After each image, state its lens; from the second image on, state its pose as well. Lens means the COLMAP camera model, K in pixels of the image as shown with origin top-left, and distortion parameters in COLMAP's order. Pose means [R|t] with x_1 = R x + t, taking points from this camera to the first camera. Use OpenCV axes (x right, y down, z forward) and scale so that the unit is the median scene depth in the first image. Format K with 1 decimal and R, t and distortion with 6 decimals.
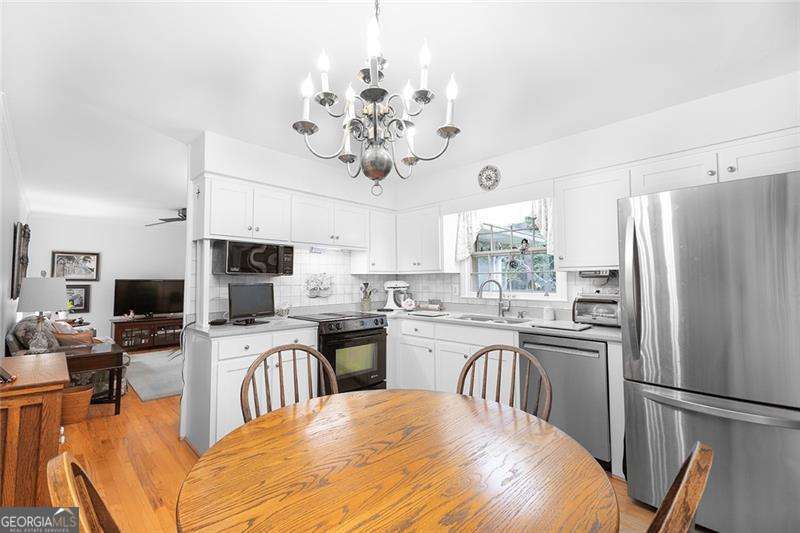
lens RADIAL K [[347.4, 0, 400.0], [0, 347.4, 266.5], [0, 0, 1]] dist [0.002339, 0.000293]
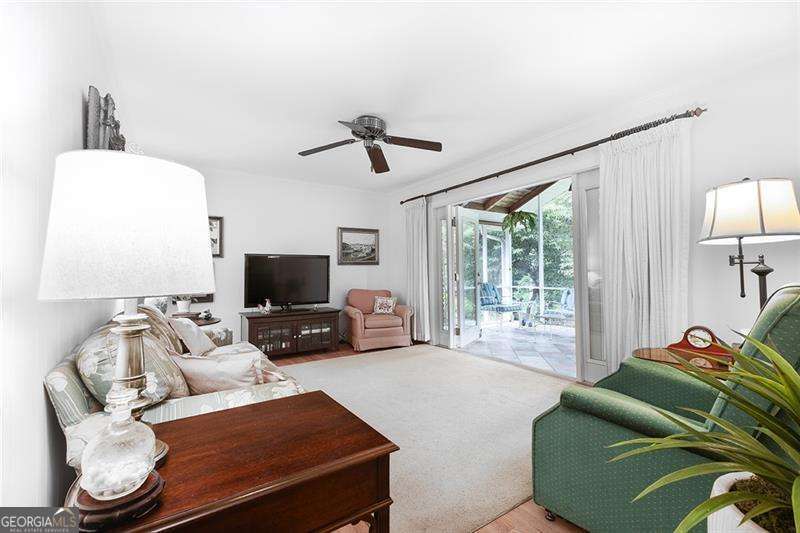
lens RADIAL K [[347.4, 0, 400.0], [0, 347.4, 266.5], [0, 0, 1]] dist [0.002339, 0.000293]
pose [[0.980578, -0.006294, -0.196027, -0.381189], [0.011493, 0.999611, 0.025399, 0.047443], [0.195791, -0.027159, 0.980270, 0.384701]]
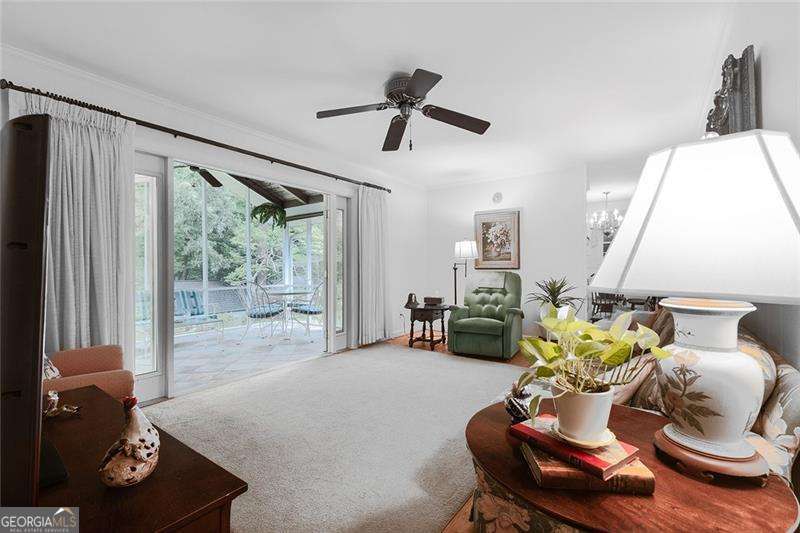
lens RADIAL K [[347.4, 0, 400.0], [0, 347.4, 266.5], [0, 0, 1]] dist [0.002339, 0.000293]
pose [[-0.146148, 0.010854, 0.989203, -0.901198], [-0.035130, 0.999252, -0.016154, 0.071766], [-0.988639, -0.037111, -0.145657, 0.903658]]
